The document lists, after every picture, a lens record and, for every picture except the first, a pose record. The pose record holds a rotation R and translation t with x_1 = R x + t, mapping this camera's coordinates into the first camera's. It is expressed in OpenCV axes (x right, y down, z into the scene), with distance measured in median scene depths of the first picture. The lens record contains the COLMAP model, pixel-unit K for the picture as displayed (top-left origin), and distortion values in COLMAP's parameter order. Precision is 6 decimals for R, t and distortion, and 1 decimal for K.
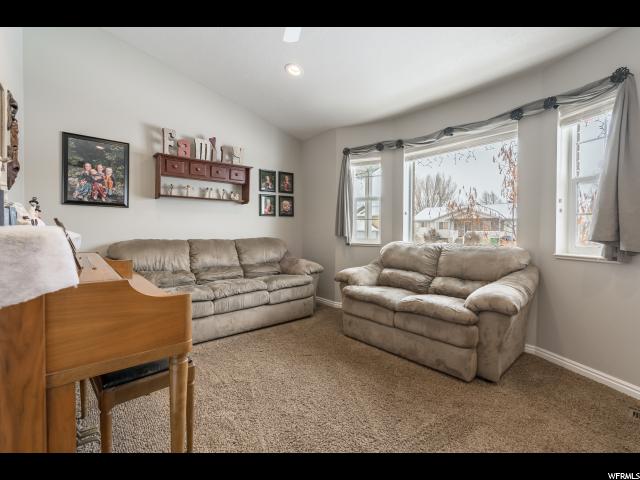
lens RADIAL K [[298.7, 0, 320.1], [0, 298.7, 237.2], [0, 0, 1]] dist [-0.002283, 0.000351]
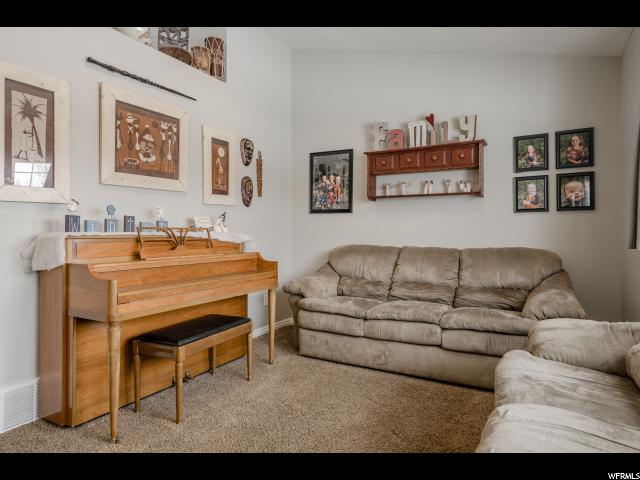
lens RADIAL K [[390.1, 0, 320.1], [0, 390.1, 236.6], [0, 0, 1]] dist [0.003690, -0.001501]
pose [[0.335335, 0.002026, -0.942097, 0.524887], [-0.027383, 0.999596, -0.007597, -0.005733], [0.941701, 0.028345, 0.335255, 0.434294]]
